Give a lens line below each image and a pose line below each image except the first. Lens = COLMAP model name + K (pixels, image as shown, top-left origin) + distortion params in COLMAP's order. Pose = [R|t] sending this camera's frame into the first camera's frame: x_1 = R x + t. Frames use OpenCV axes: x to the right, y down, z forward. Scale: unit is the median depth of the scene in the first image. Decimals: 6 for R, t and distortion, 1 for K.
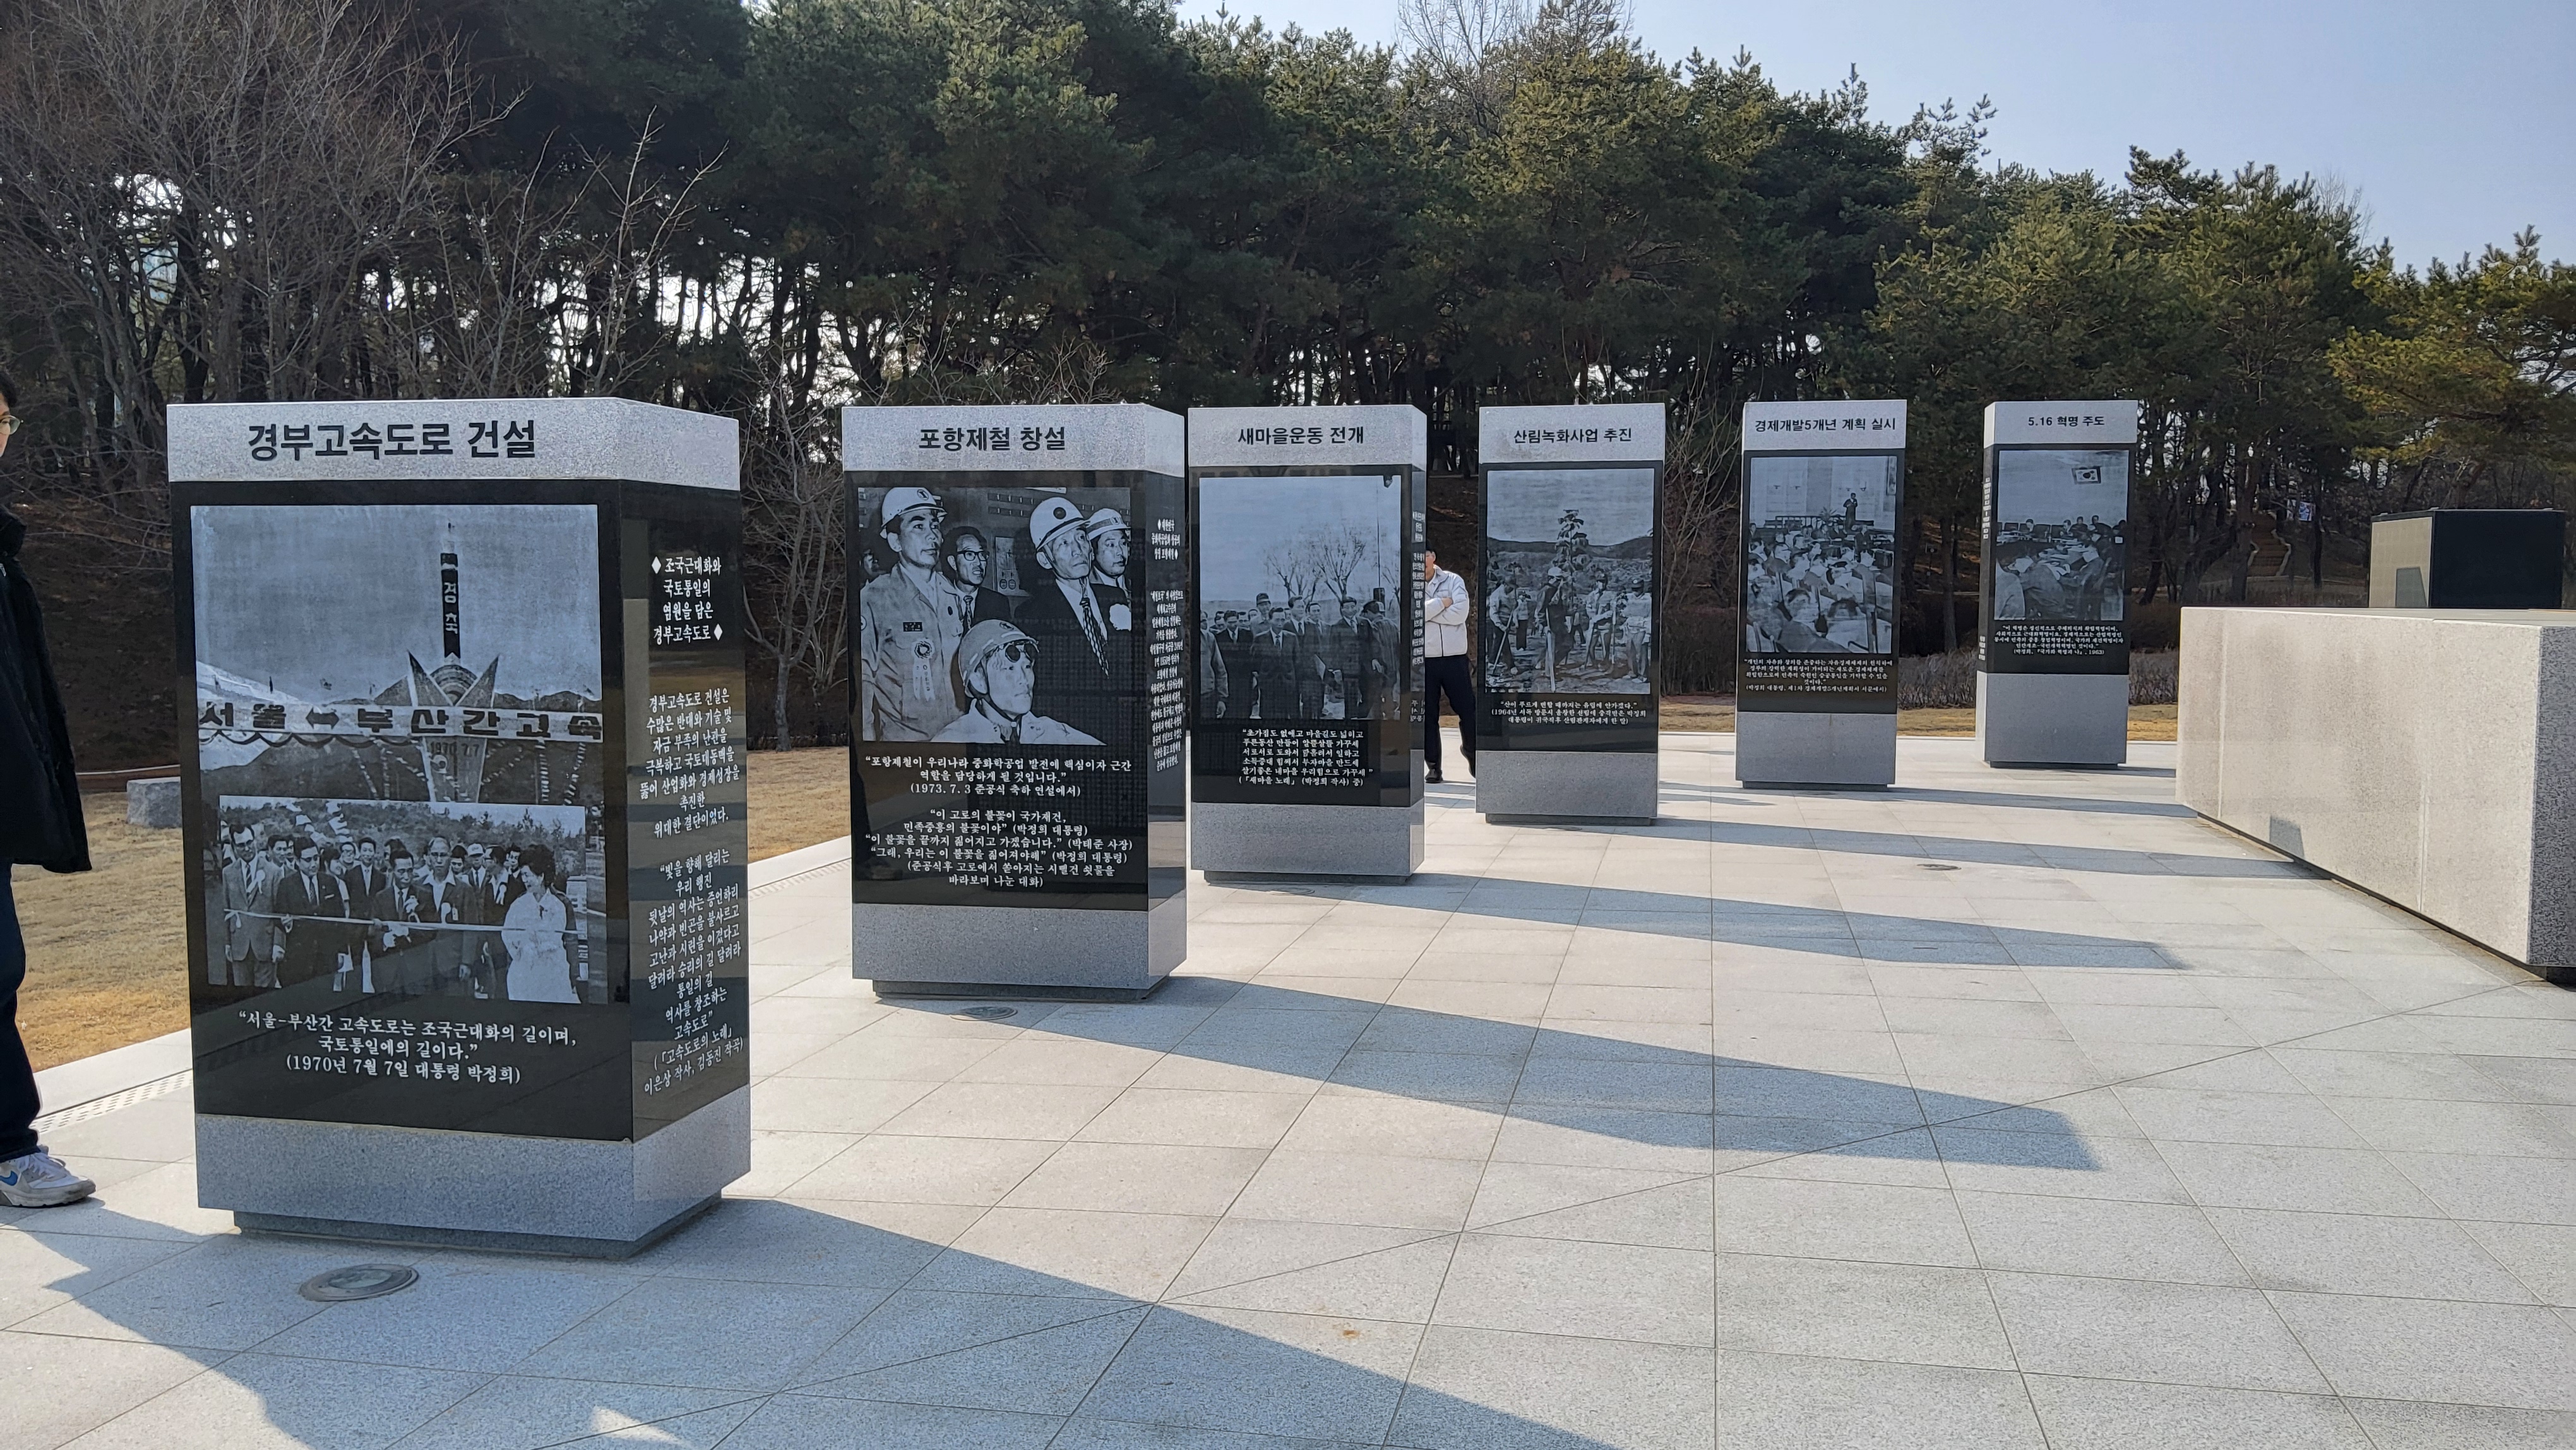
lens RADIAL K [[1806.4, 0, 1288.0], [0, 1806.4, 725.0], [0, 0, 1]] dist [0.023508, 0.000872]
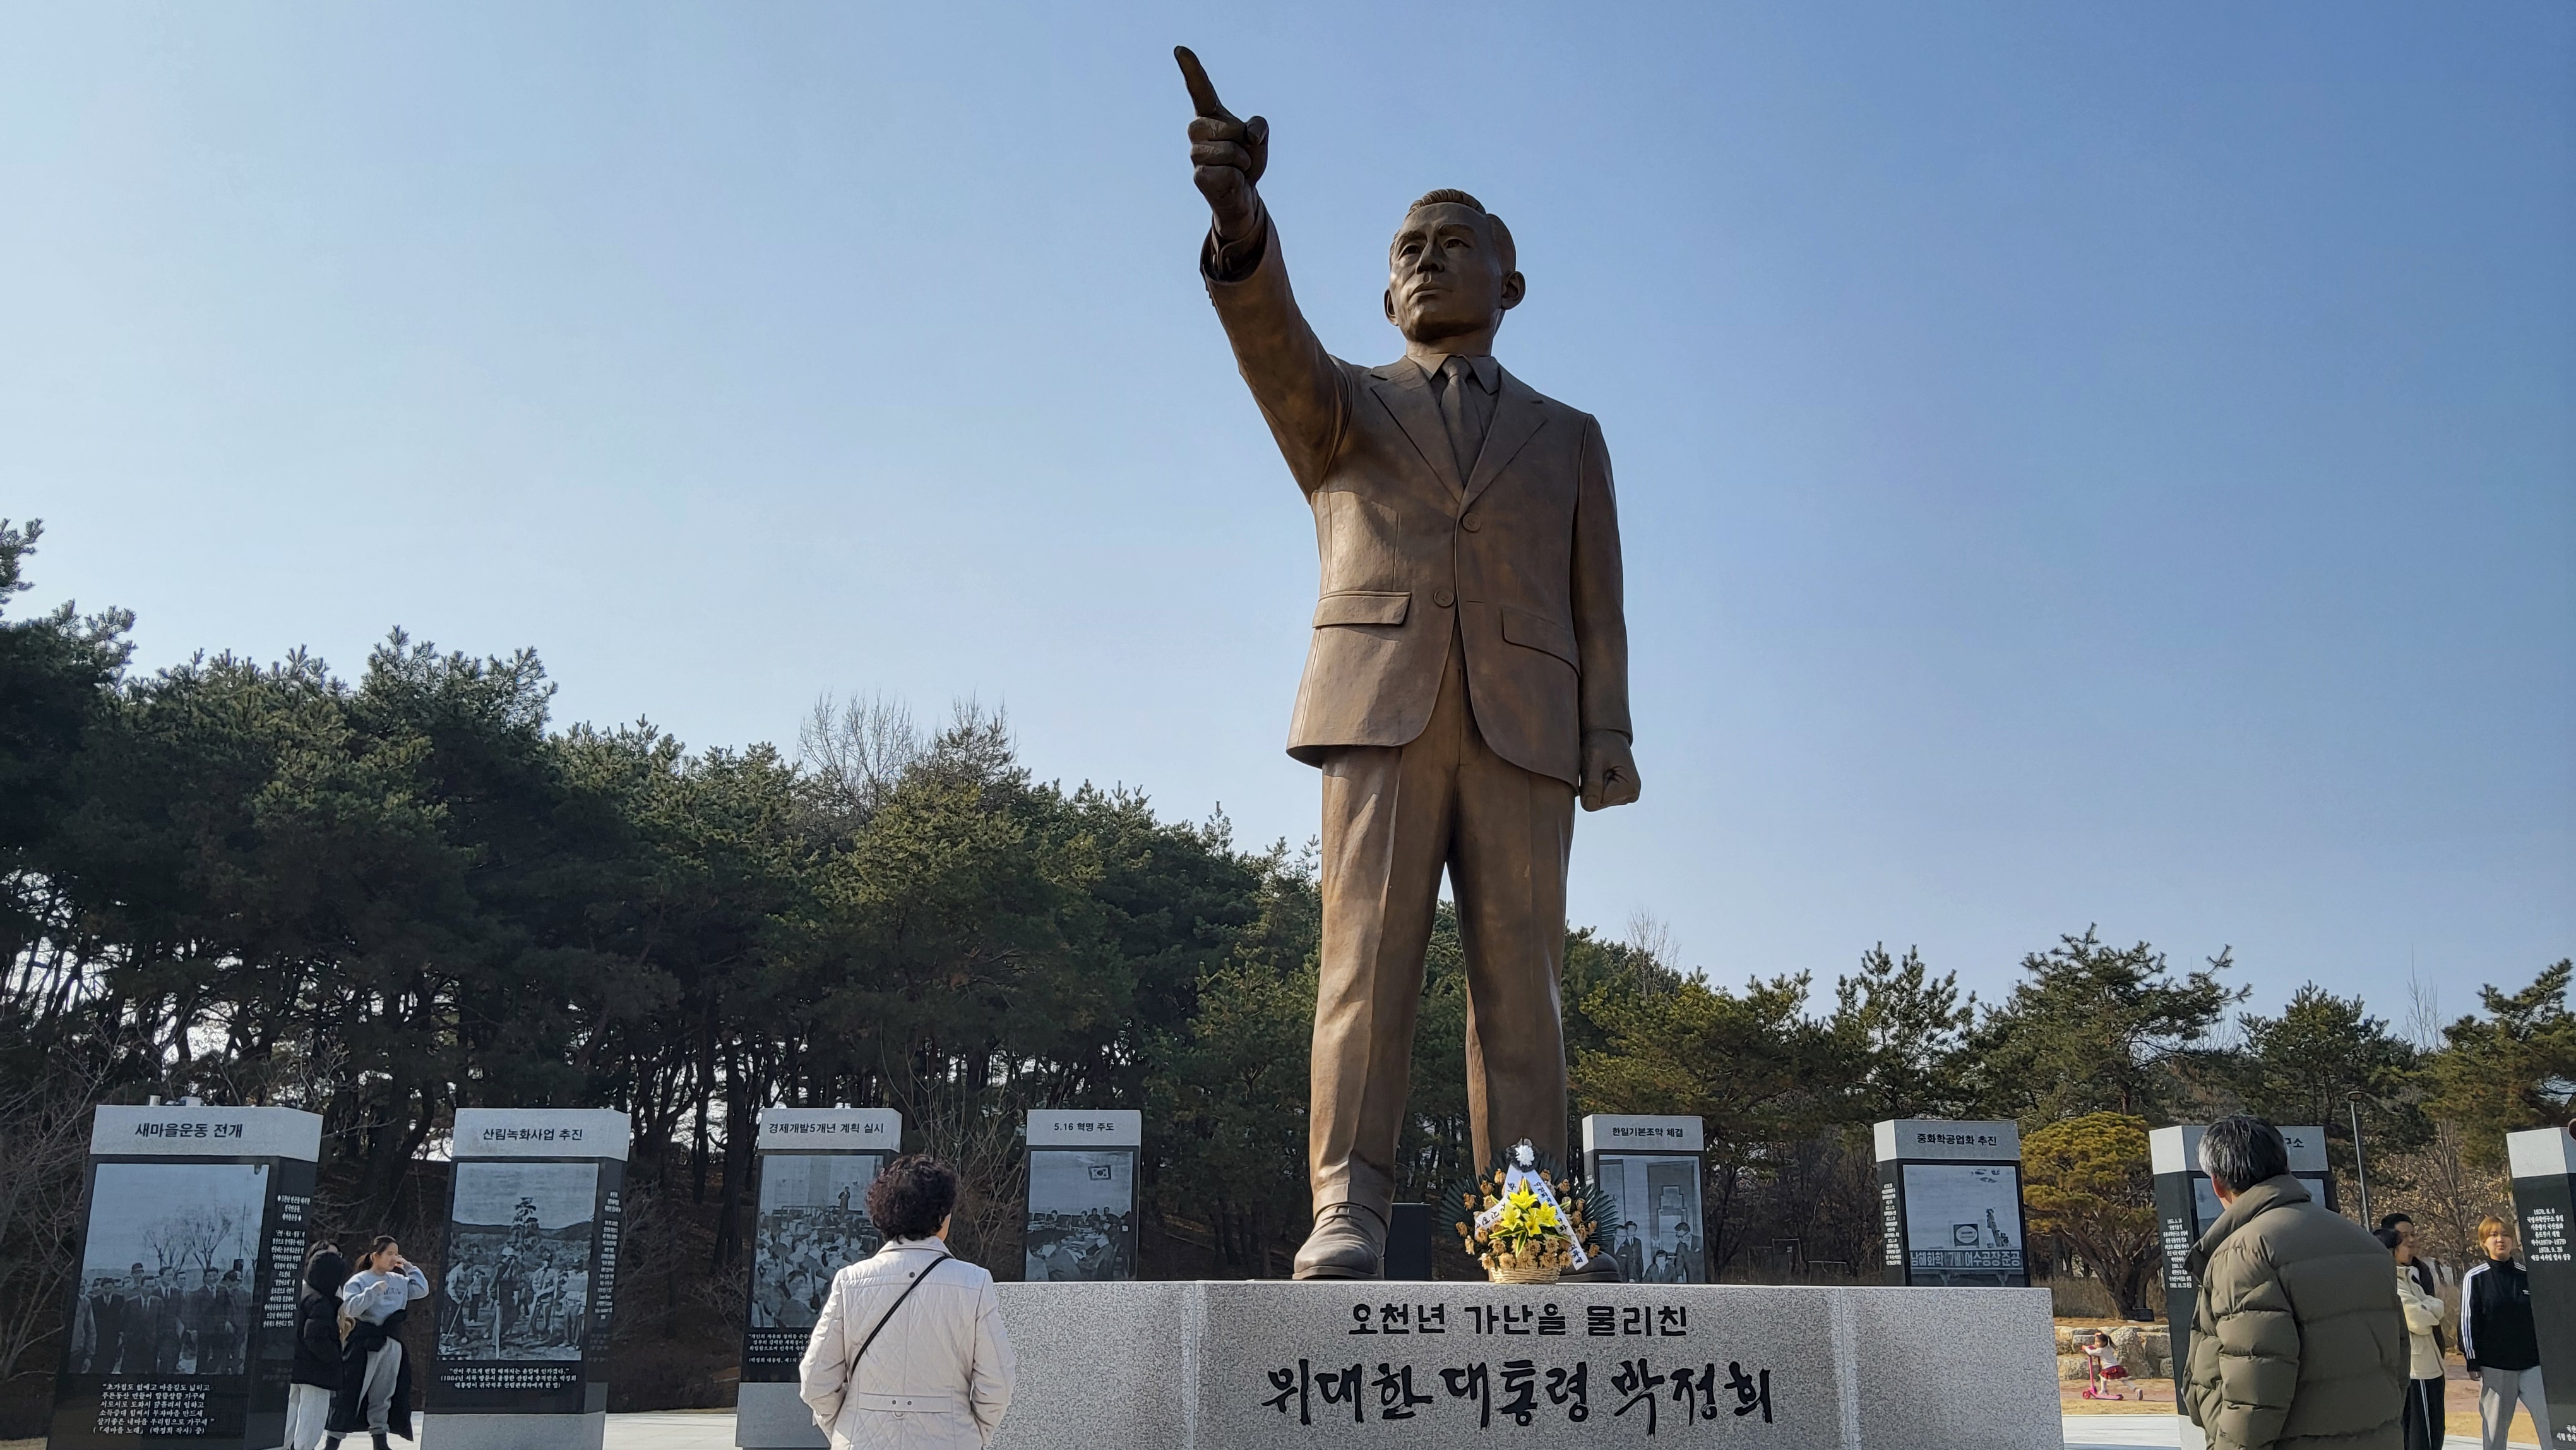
lens RADIAL K [[1851.5, 0, 1288.0], [0, 1851.5, 725.0], [0, 0, 1]] dist [-0.058345, 0.007183]
pose [[0.968331, 0.061144, 0.242067, 0.280273], [0.031276, 0.932204, -0.360579, 0.032652], [-0.247703, 0.356730, 0.900770, -0.257823]]
